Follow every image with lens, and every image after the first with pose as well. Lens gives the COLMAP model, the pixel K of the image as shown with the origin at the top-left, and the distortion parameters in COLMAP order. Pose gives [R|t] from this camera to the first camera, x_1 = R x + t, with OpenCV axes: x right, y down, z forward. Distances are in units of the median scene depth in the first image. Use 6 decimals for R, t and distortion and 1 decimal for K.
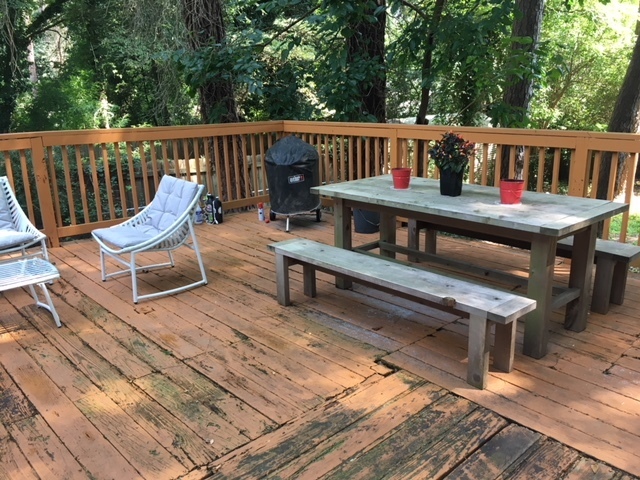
lens RADIAL K [[544.8, 0, 321.0], [0, 544.8, 239.7], [0, 0, 1]] dist [0.039352, -0.004476]
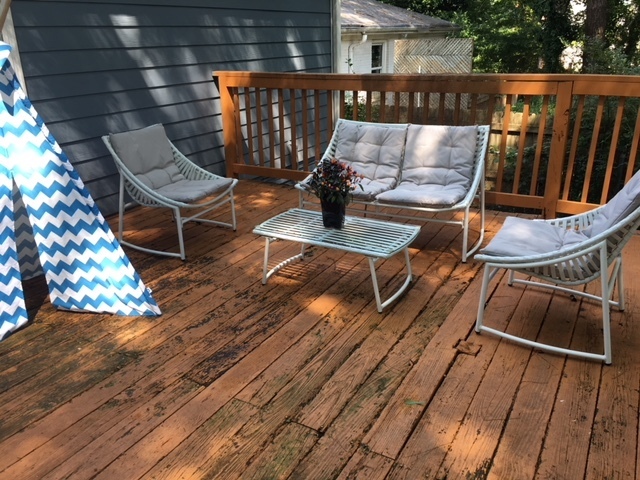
lens RADIAL K [[544.8, 0, 320.4], [0, 544.8, 239.6], [0, 0, 1]] dist [0.039352, -0.004476]
pose [[0.307784, 0.343441, -0.887309, 0.181407], [-0.241659, 0.930216, 0.276223, -0.140162], [0.920255, 0.129409, 0.369301, 0.540581]]
